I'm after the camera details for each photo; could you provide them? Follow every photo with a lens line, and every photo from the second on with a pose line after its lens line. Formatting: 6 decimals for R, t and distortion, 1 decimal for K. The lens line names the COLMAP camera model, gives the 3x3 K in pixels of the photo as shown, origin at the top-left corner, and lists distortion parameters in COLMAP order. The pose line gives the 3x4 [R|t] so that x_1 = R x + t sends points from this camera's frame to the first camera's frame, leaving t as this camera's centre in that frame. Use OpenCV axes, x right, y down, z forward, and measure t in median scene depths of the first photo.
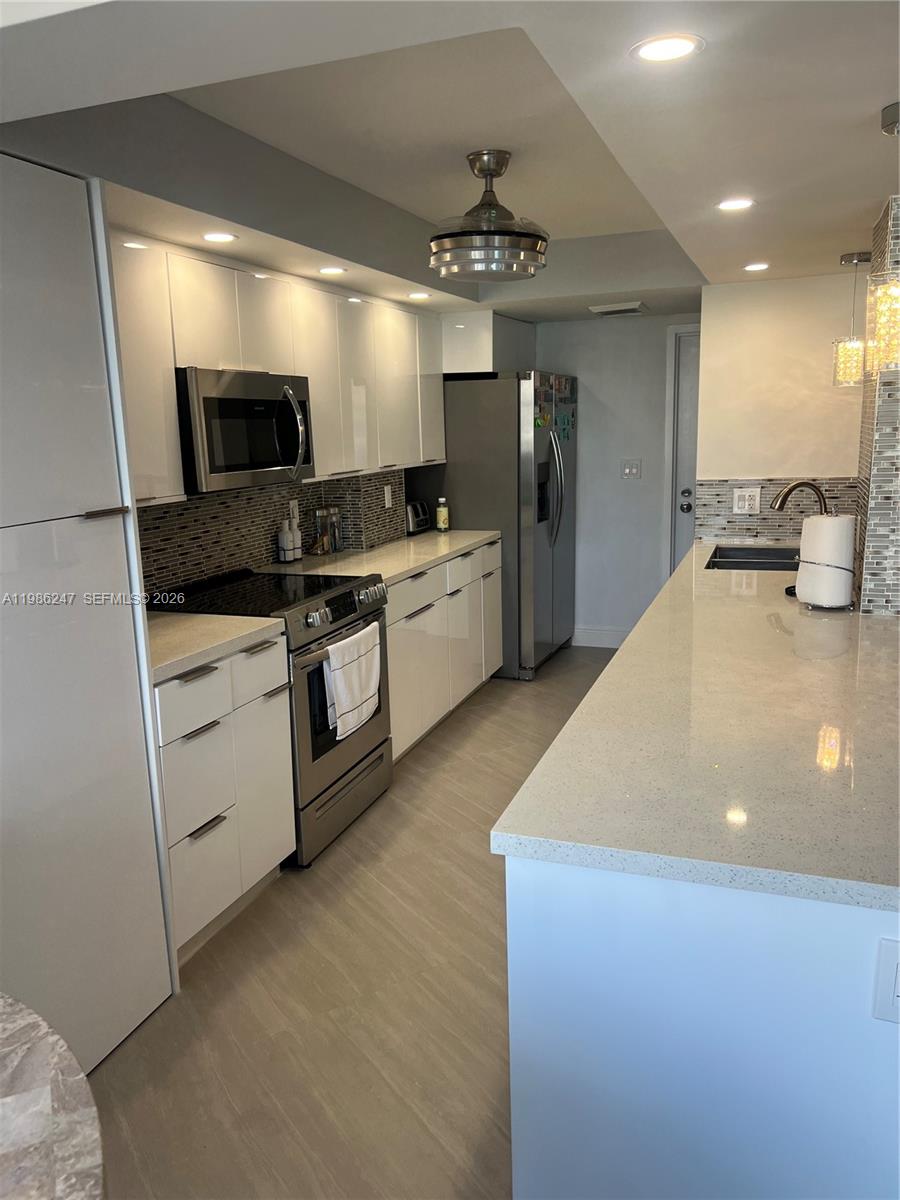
lens RADIAL K [[903.6, 0, 450.0], [0, 903.6, 600.0], [0, 0, 1]] dist [0.128318, -0.231966]
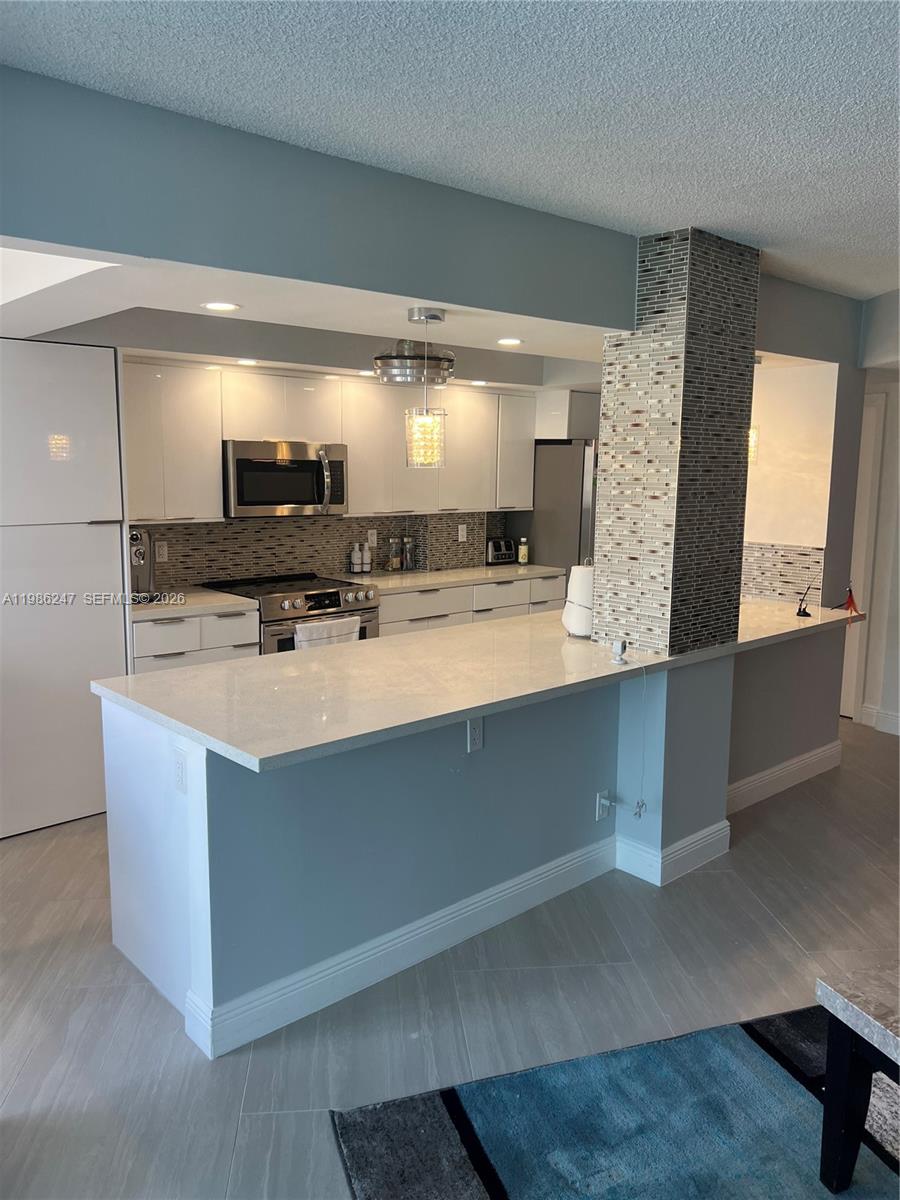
lens RADIAL K [[914.2, 0, 450.0], [0, 914.2, 600.0], [0, 0, 1]] dist [0.115171, -0.097304]
pose [[0.887725, 0.109804, -0.447087, 0.693128], [-0.127392, 0.991808, -0.009360, -0.006468], [0.442397, 0.065264, 0.894442, -0.230558]]
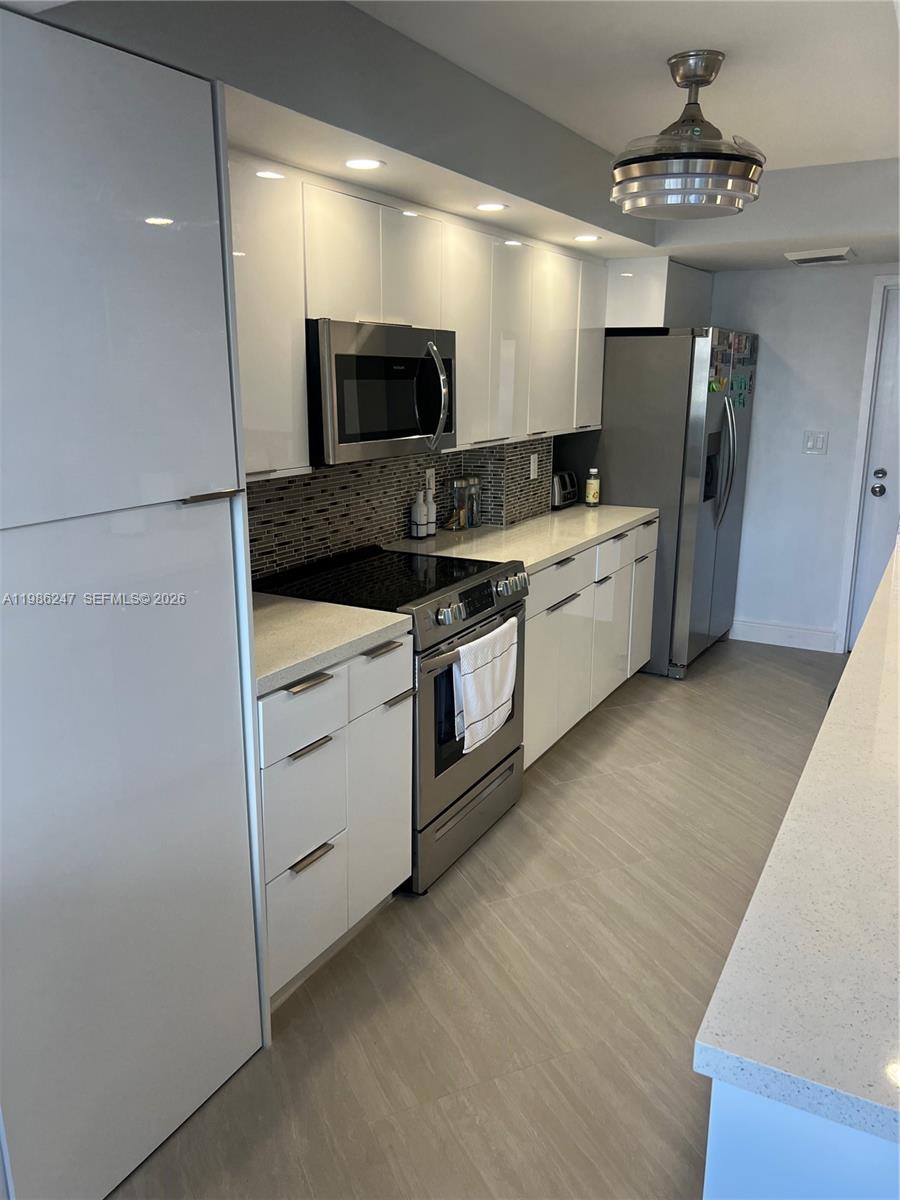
lens RADIAL K [[900.1, 0, 444.7], [0, 900.1, 593.1], [0, 0, 1]] dist [0.105837, -0.144145]
pose [[0.987224, 0.064837, -0.145553, -0.023823], [-0.058234, 0.997091, 0.049182, -0.038008], [0.148318, -0.040077, 0.988127, 0.133052]]
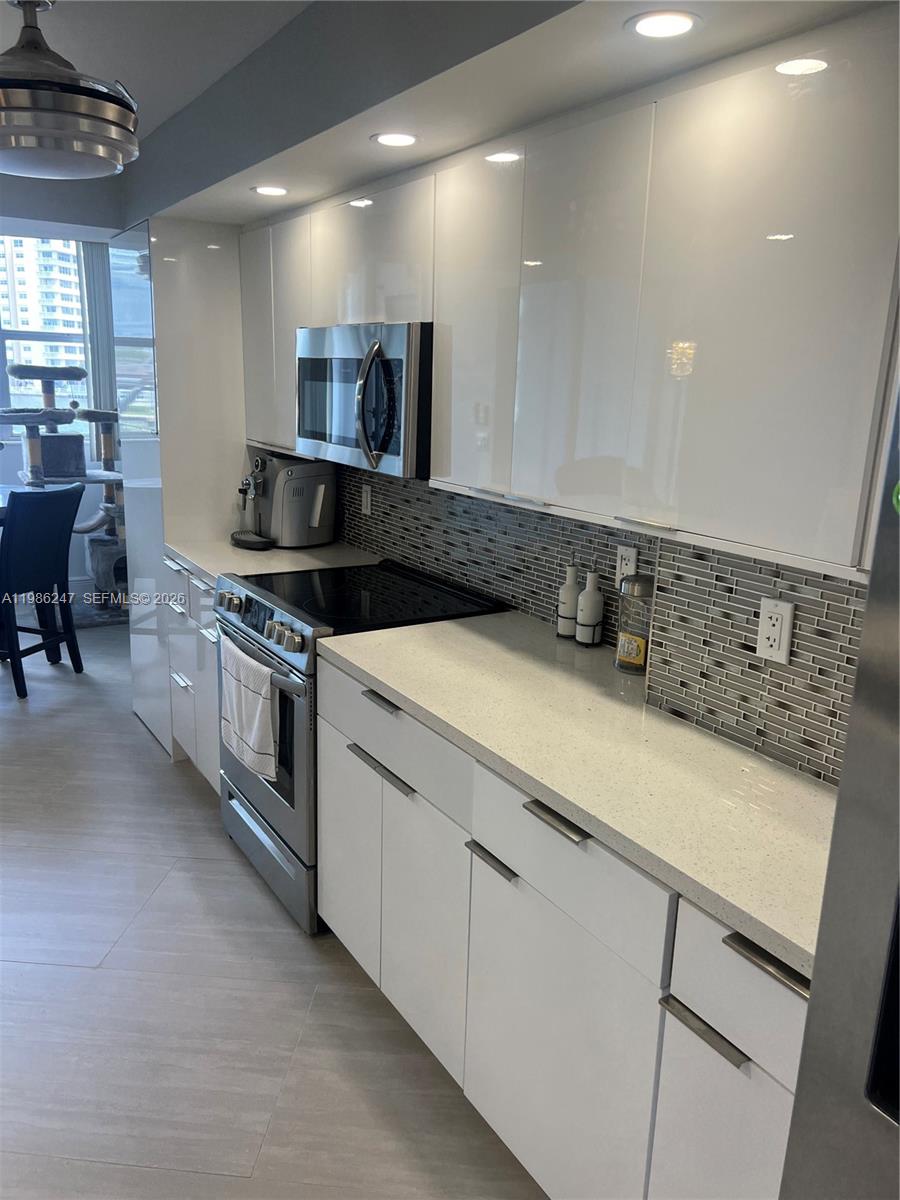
lens RADIAL K [[903.6, 0, 450.0], [0, 903.6, 600.0], [0, 0, 1]] dist [0.128318, -0.231966]
pose [[-0.611578, 0.202824, -0.764745, 0.371274], [-0.161881, 0.914056, 0.371883, -0.319620], [0.774446, 0.351233, -0.526183, 1.473723]]
